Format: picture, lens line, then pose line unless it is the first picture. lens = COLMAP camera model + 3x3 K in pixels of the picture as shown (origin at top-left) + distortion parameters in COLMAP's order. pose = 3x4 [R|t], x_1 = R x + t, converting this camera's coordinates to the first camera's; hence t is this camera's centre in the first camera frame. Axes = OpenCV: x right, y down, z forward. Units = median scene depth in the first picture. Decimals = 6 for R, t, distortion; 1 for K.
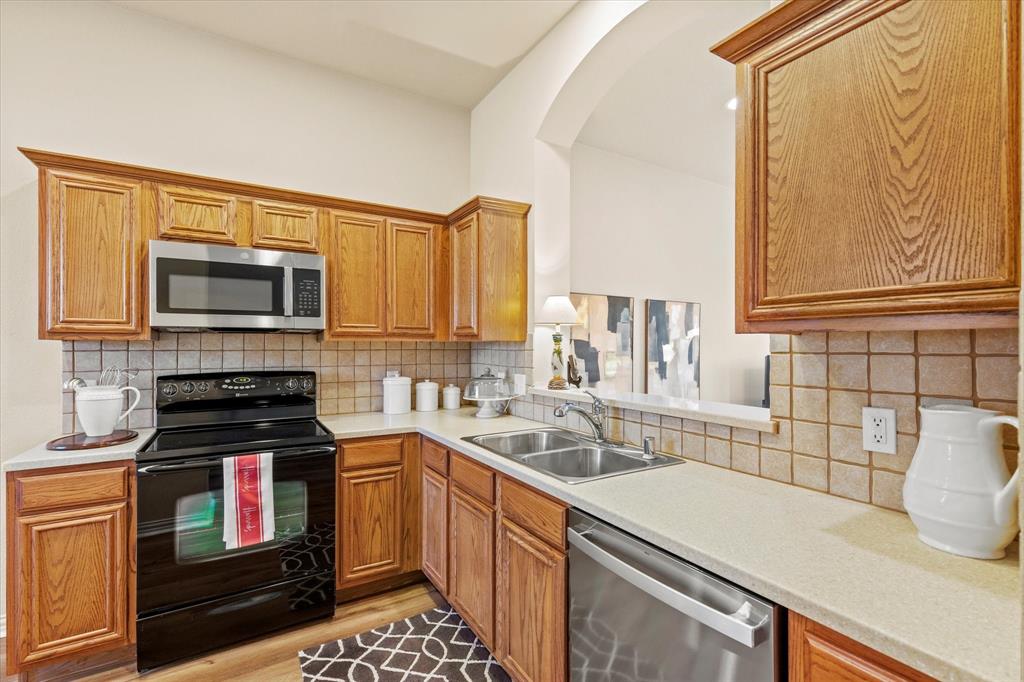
lens RADIAL K [[459.3, 0, 513.5], [0, 459.3, 342.7], [0, 0, 1]] dist [0.006169, 0.000558]
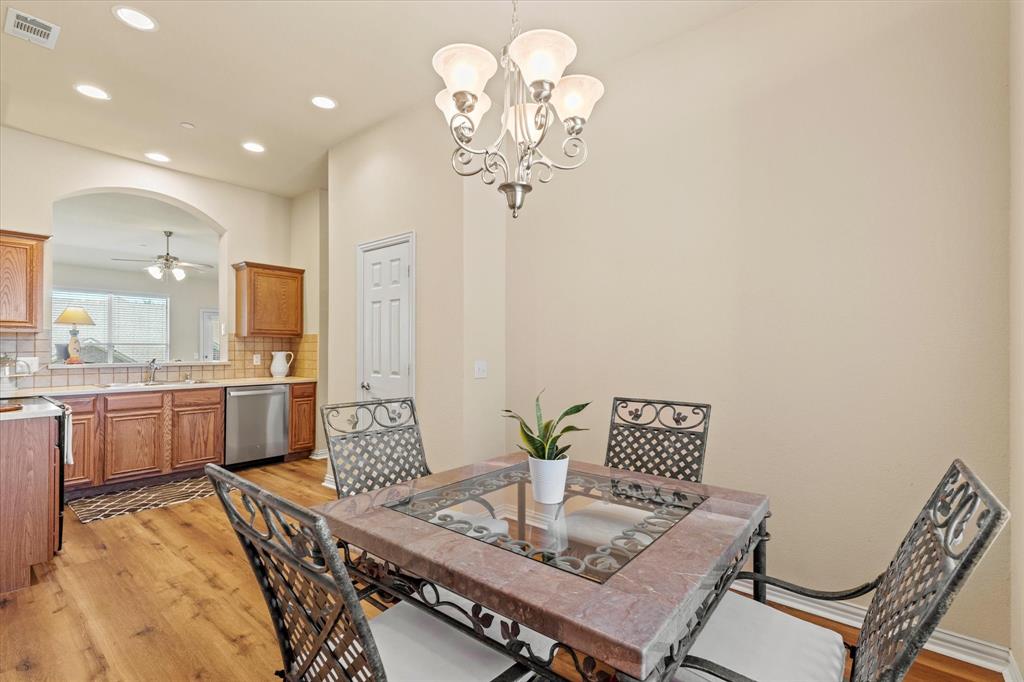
lens RADIAL K [[459.3, 0, 513.5], [0, 459.3, 342.7], [0, 0, 1]] dist [0.006169, 0.000558]
pose [[-0.337640, 0.005762, 0.941258, -3.957519], [-0.011399, 0.999883, -0.010210, 0.047360], [-0.941206, -0.014177, -0.337535, 0.195521]]
